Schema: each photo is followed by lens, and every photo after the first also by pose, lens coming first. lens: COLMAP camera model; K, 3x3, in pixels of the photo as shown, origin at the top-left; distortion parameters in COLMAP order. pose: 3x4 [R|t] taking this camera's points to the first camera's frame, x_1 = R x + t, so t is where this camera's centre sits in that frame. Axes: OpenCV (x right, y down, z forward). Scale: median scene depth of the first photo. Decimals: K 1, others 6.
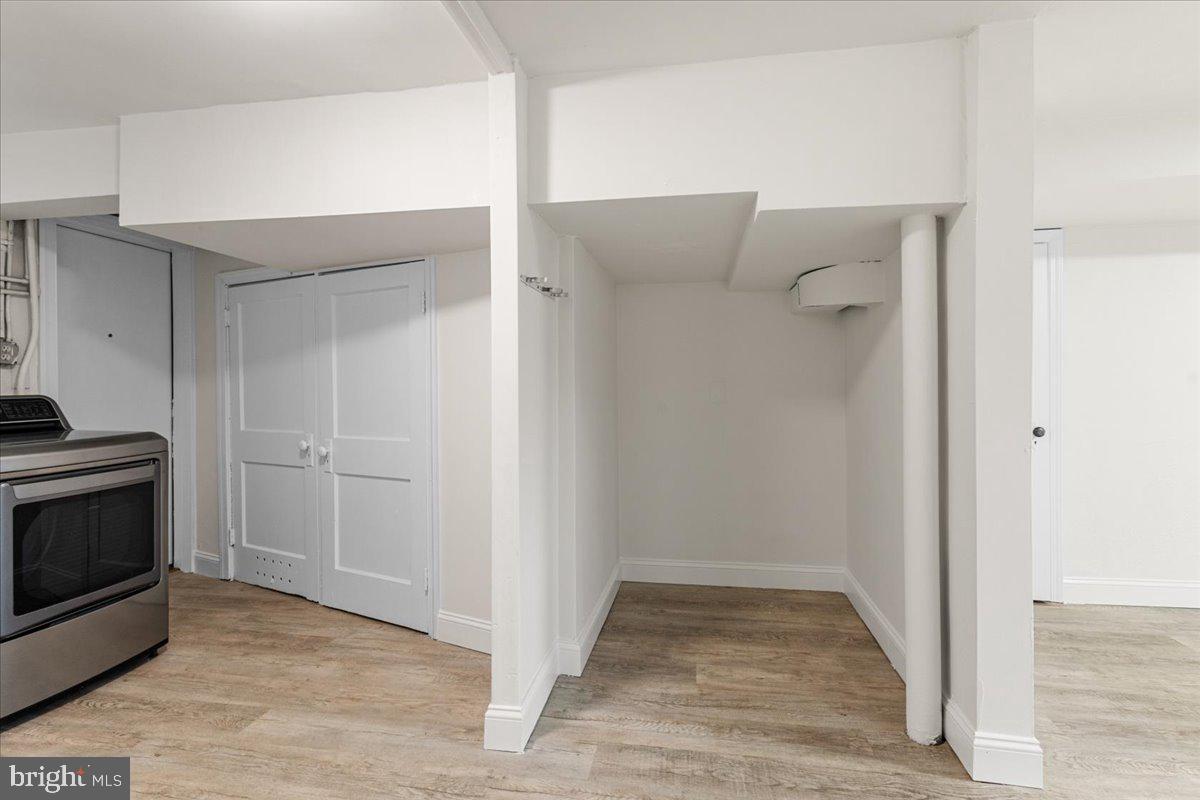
lens RADIAL K [[561.6, 0, 590.6], [0, 561.6, 379.9], [0, 0, 1]] dist [0.012186, -0.001628]
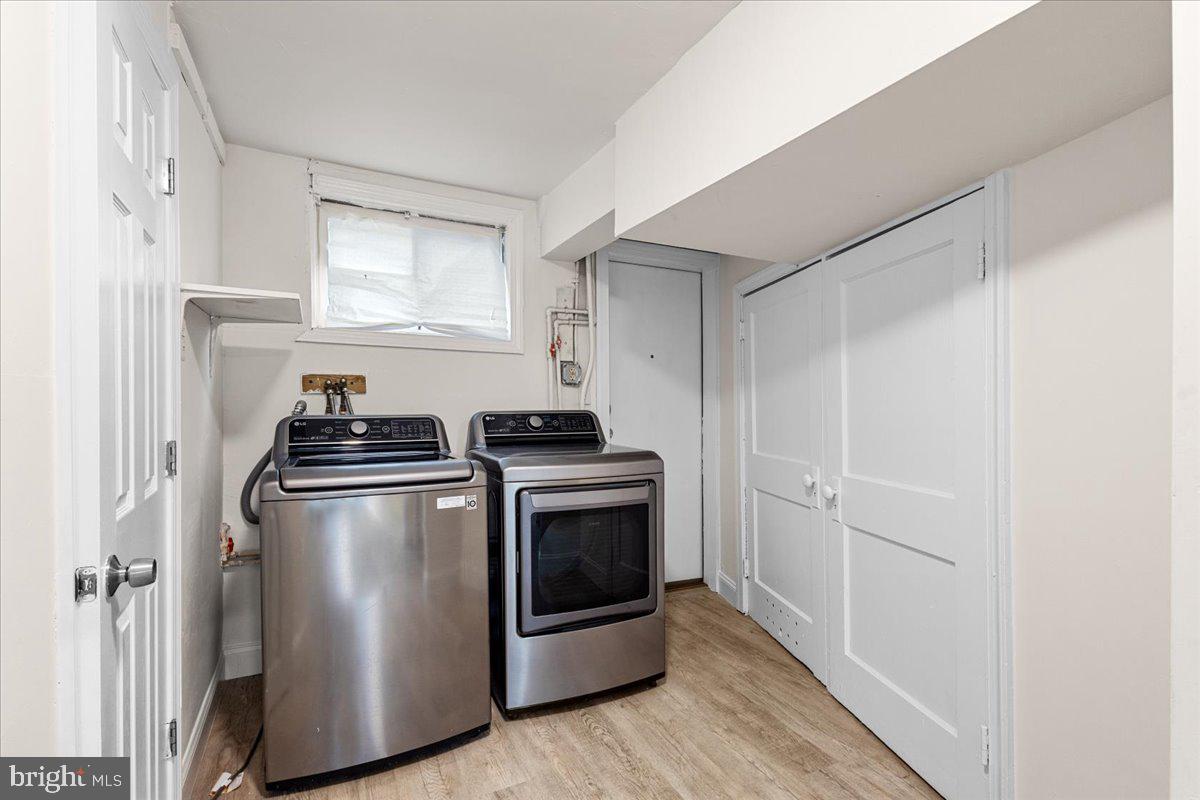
lens RADIAL K [[561.6, 0, 590.5], [0, 561.6, 400.8], [0, 0, 1]] dist [0.012186, -0.001628]
pose [[0.599674, 0.006238, -0.800220, -0.070846], [-0.004865, 0.999980, 0.004149, 0.002914], [0.800230, 0.001404, 0.599692, 0.319296]]
